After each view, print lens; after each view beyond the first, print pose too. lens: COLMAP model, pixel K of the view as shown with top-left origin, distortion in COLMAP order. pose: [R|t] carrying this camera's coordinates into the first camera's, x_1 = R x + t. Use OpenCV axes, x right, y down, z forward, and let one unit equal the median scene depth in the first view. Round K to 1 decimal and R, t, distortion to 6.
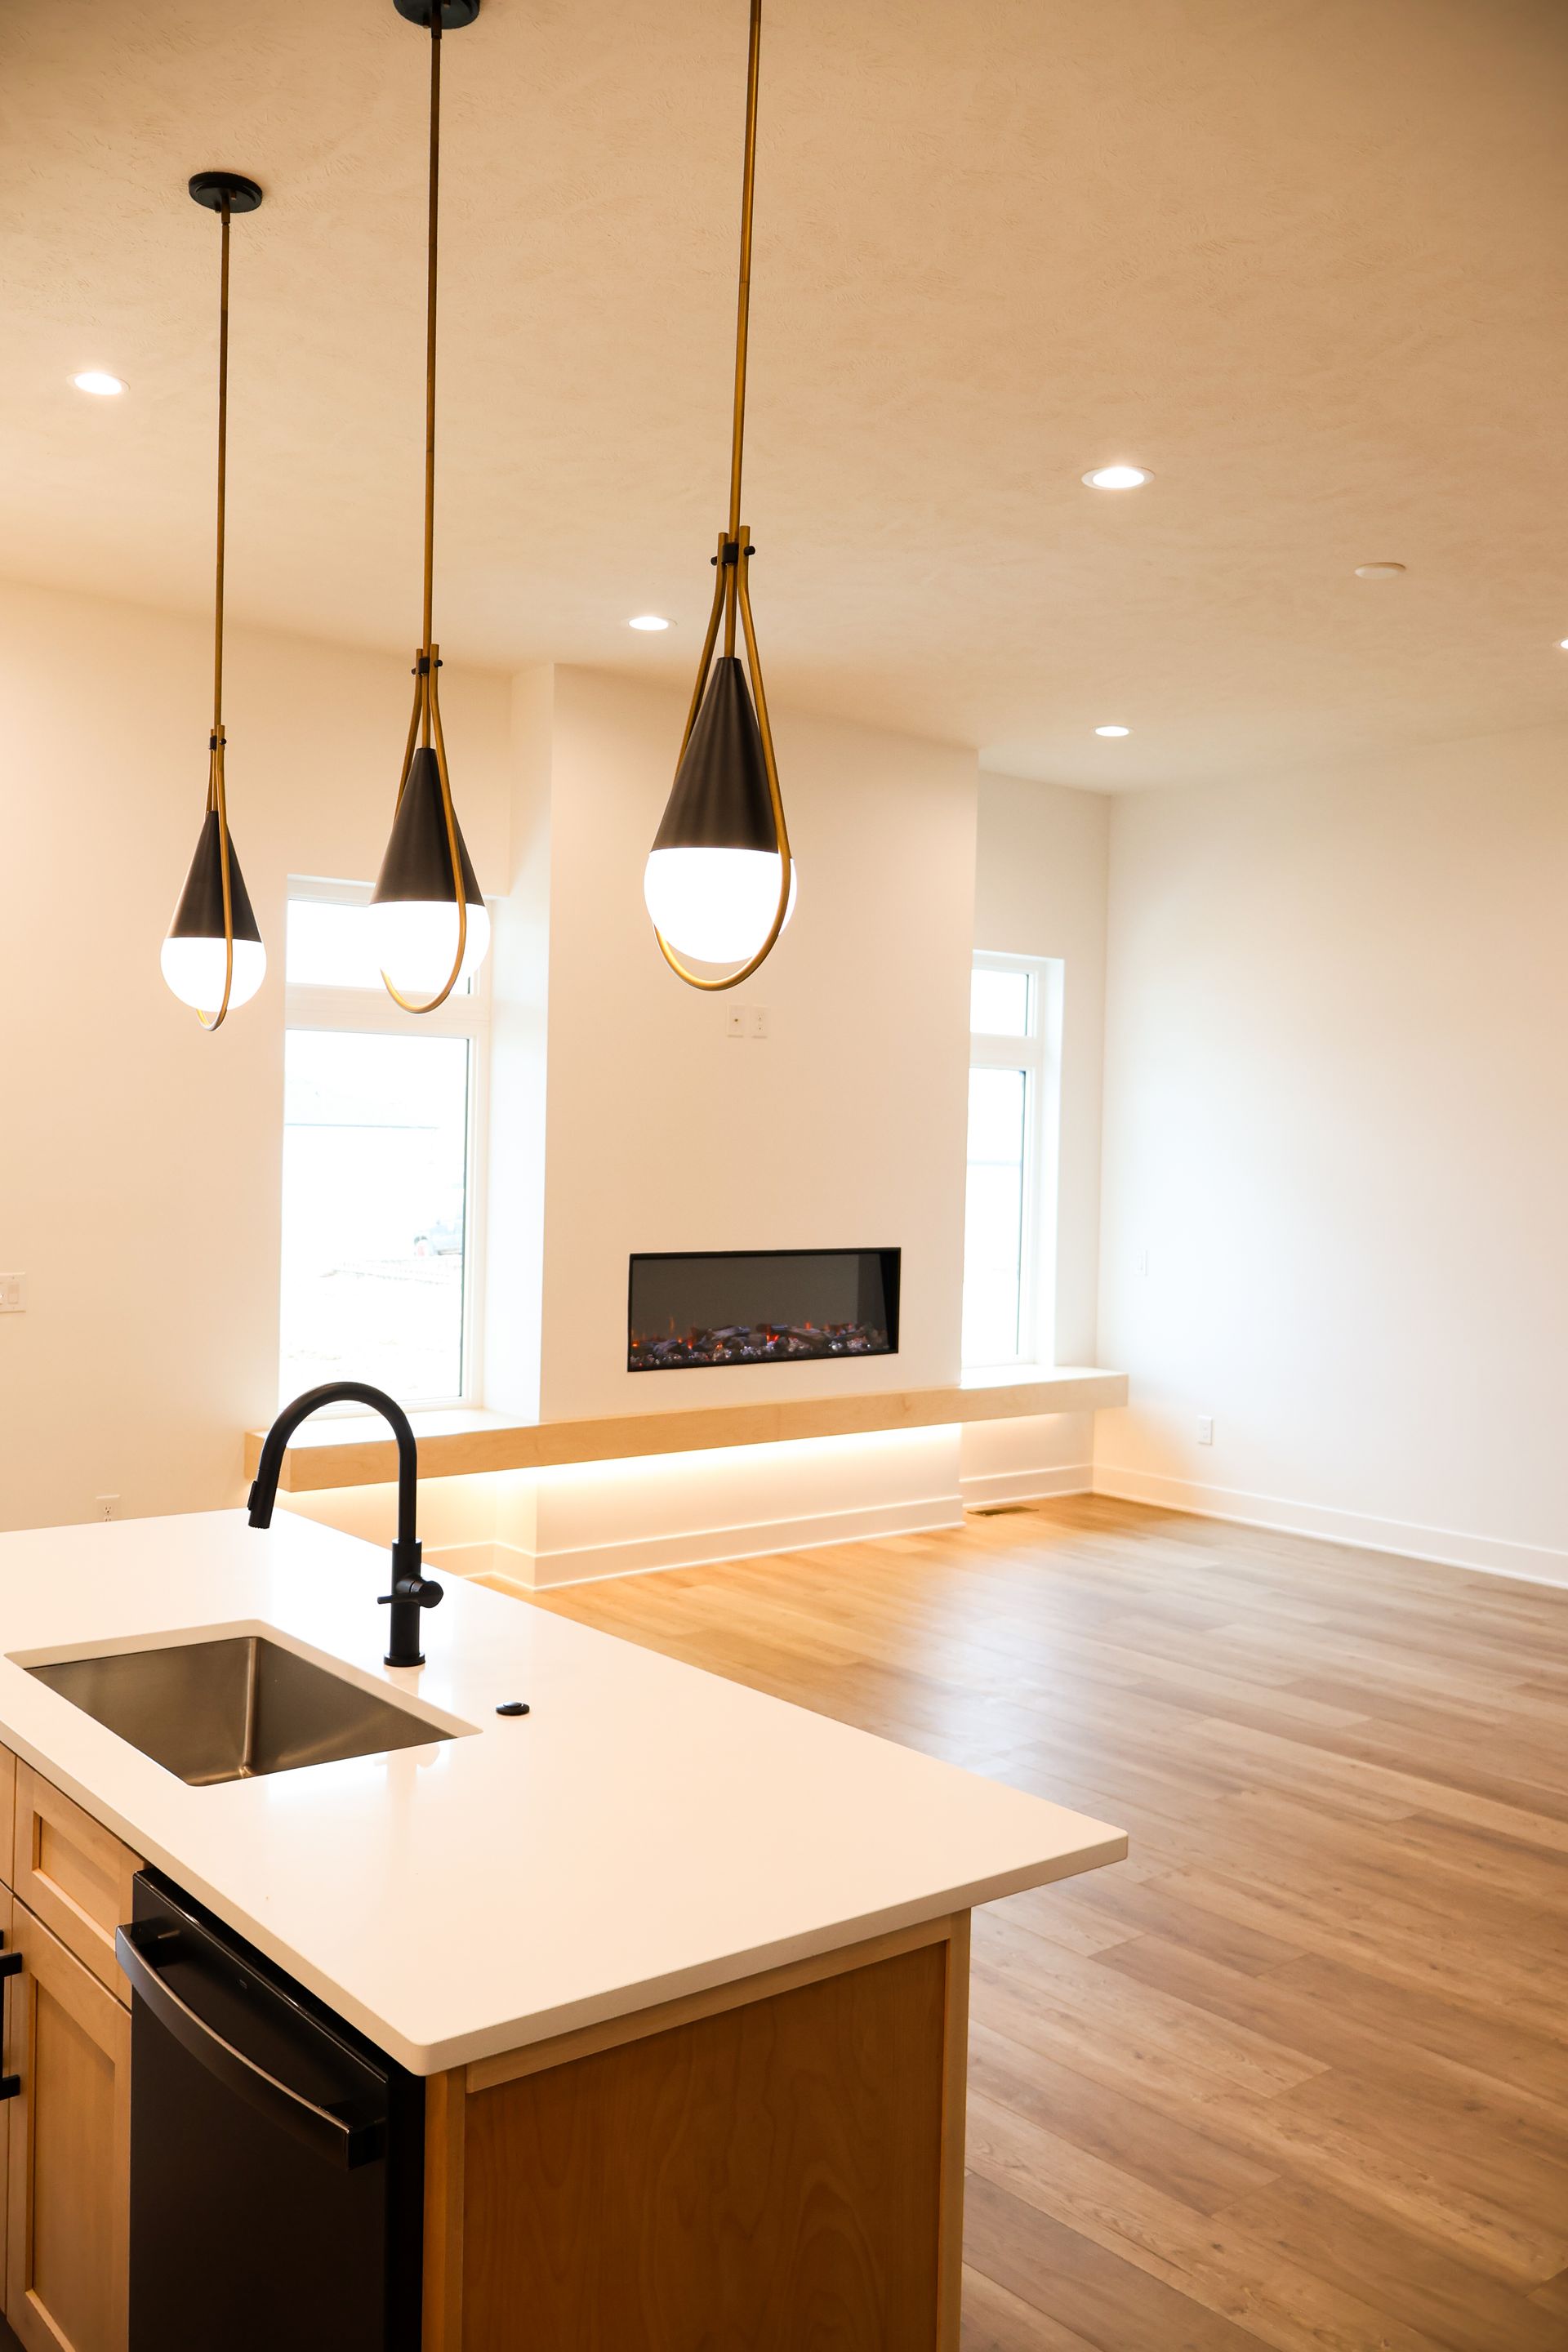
lens RADIAL K [[1986.7, 0, 755.8], [0, 1986.7, 1180.4], [0, 0, 1]] dist [-0.008100, -0.003946]
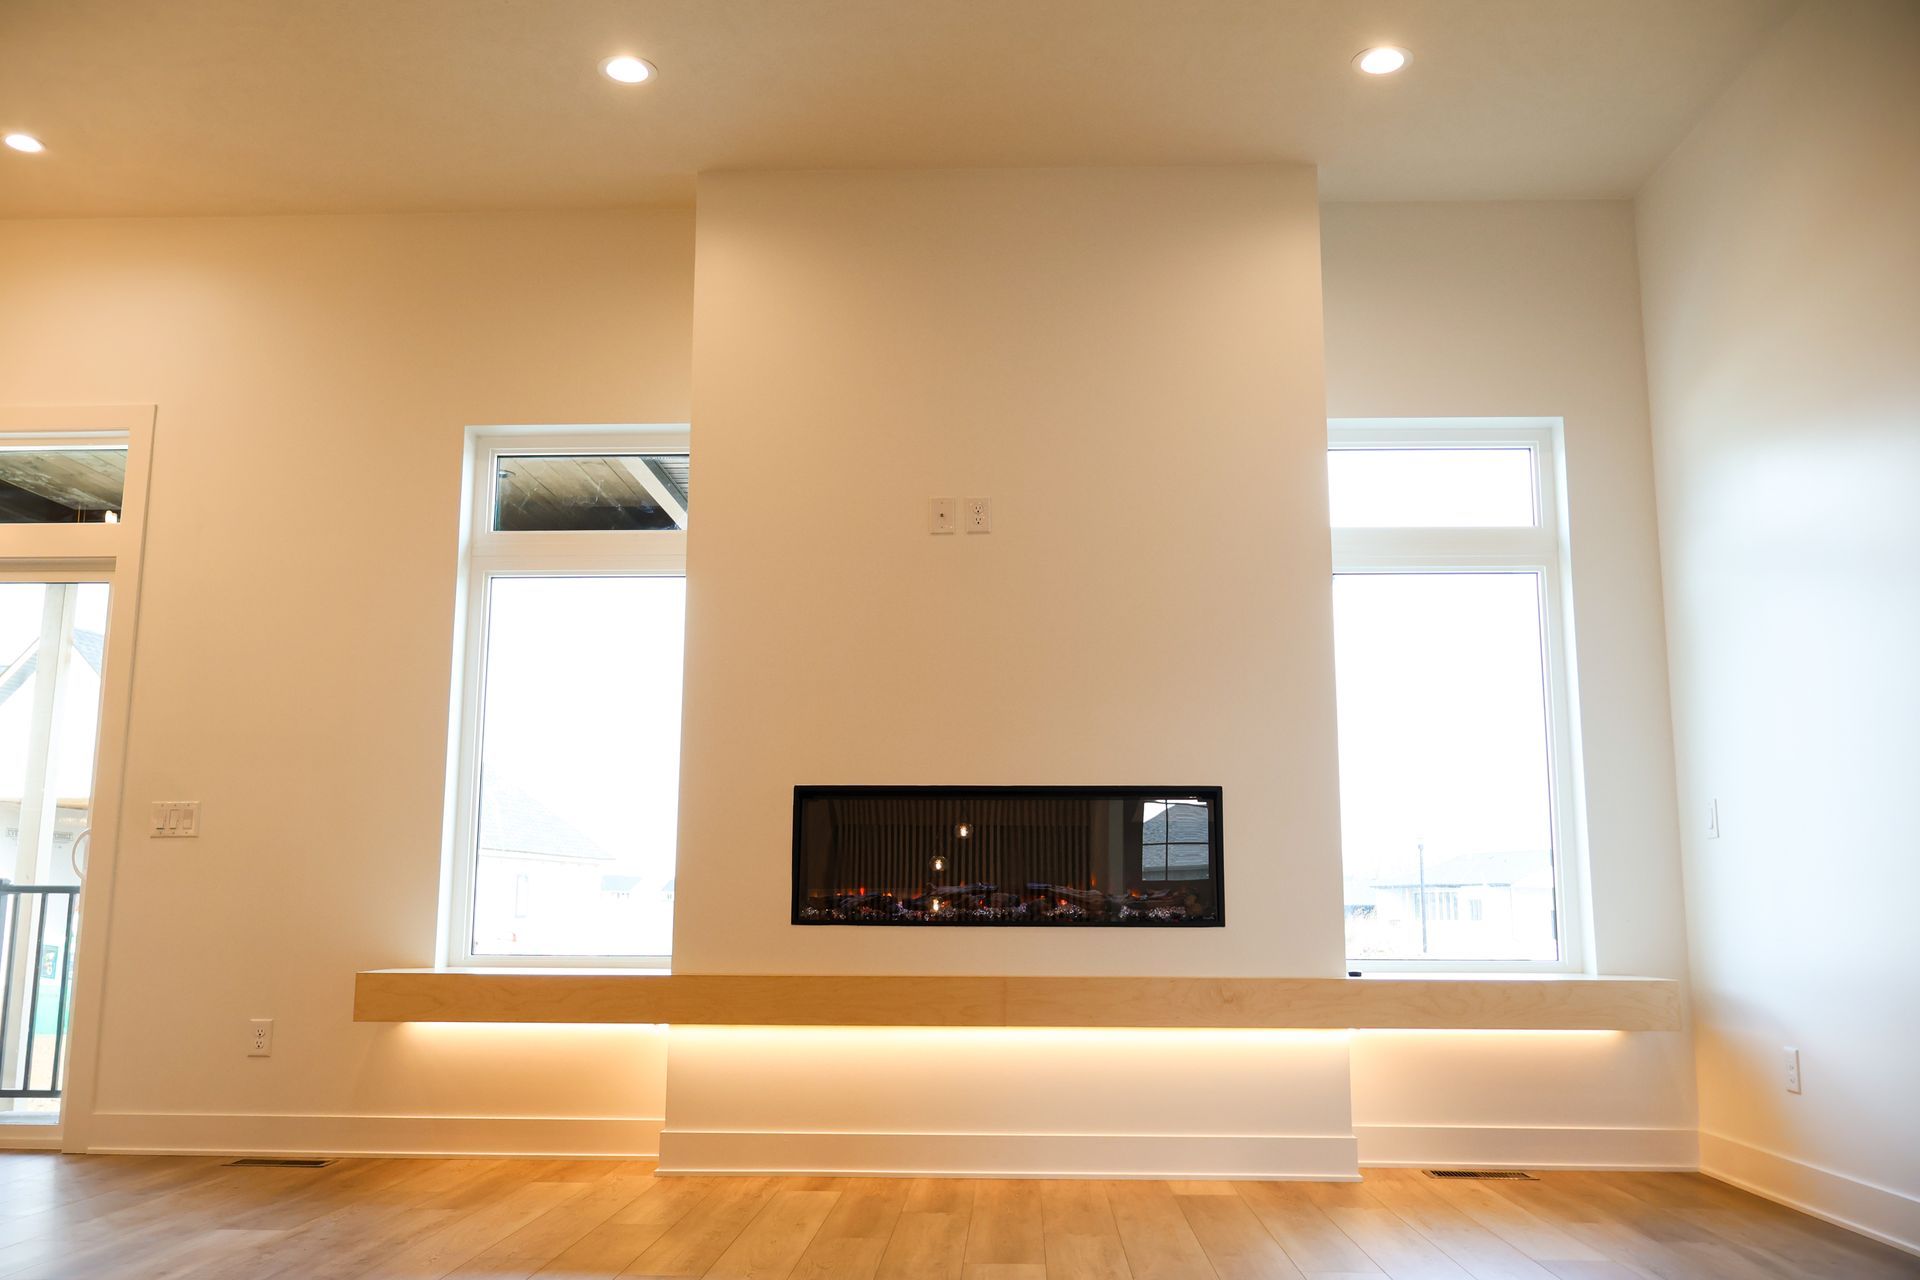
lens RADIAL K [[1621.8, 0, 964.0], [0, 1621.8, 636.6], [0, 0, 1]] dist [-0.008100, -0.003946]
pose [[0.747088, -0.130181, -0.651853, 0.426378], [-0.003809, 0.979781, -0.200037, 0.105603], [0.664714, 0.151928, 0.731487, 0.478924]]
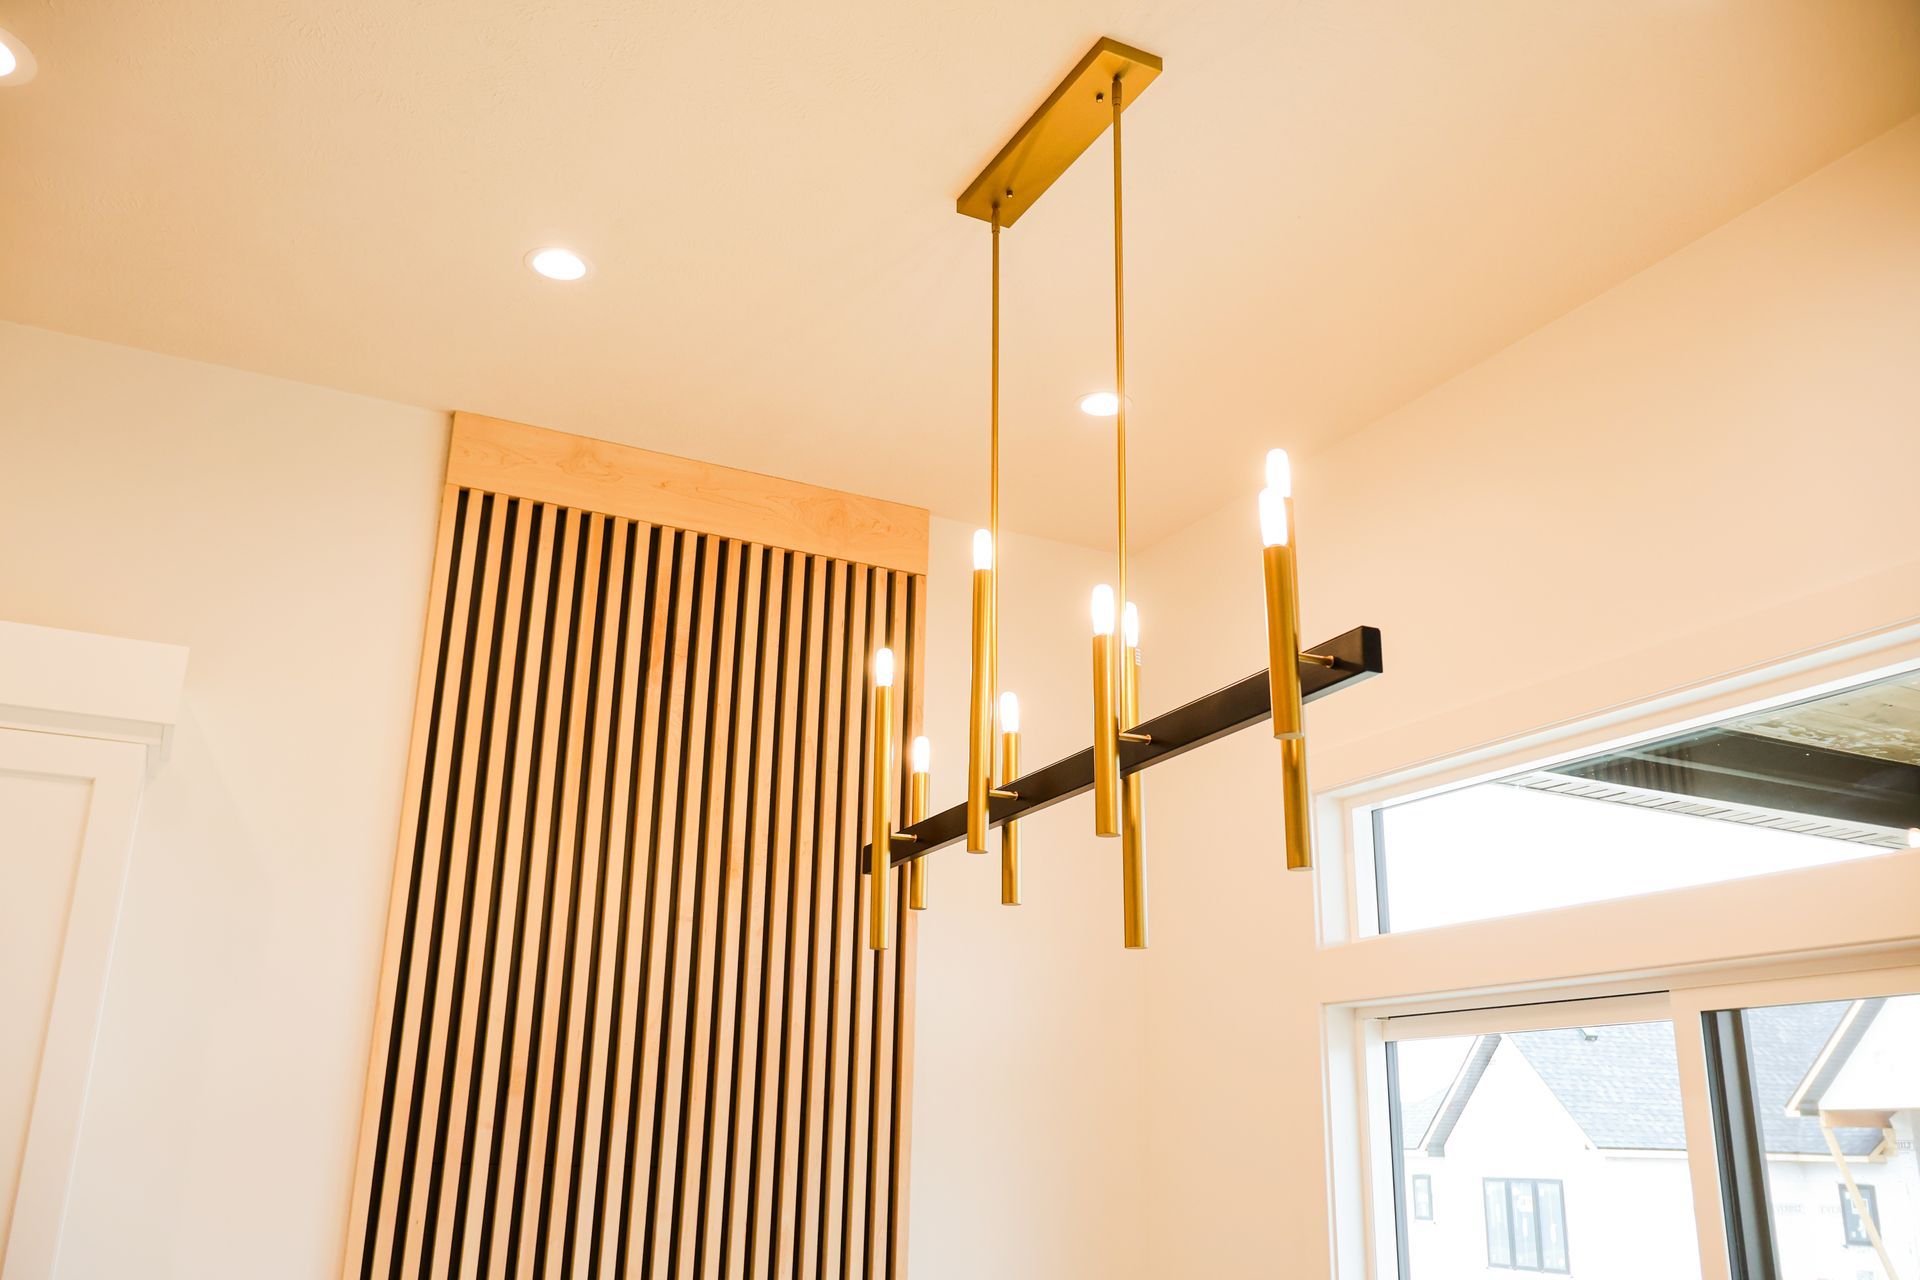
lens RADIAL K [[1621.8, 0, 964.0], [0, 1621.8, 636.6], [0, 0, 1]] dist [-0.008100, -0.003946]
pose [[-0.219796, -0.327298, -0.919003, -0.021957], [-0.050042, 0.944582, -0.324439, -0.016565], [0.974262, -0.025322, -0.223994, 0.622086]]
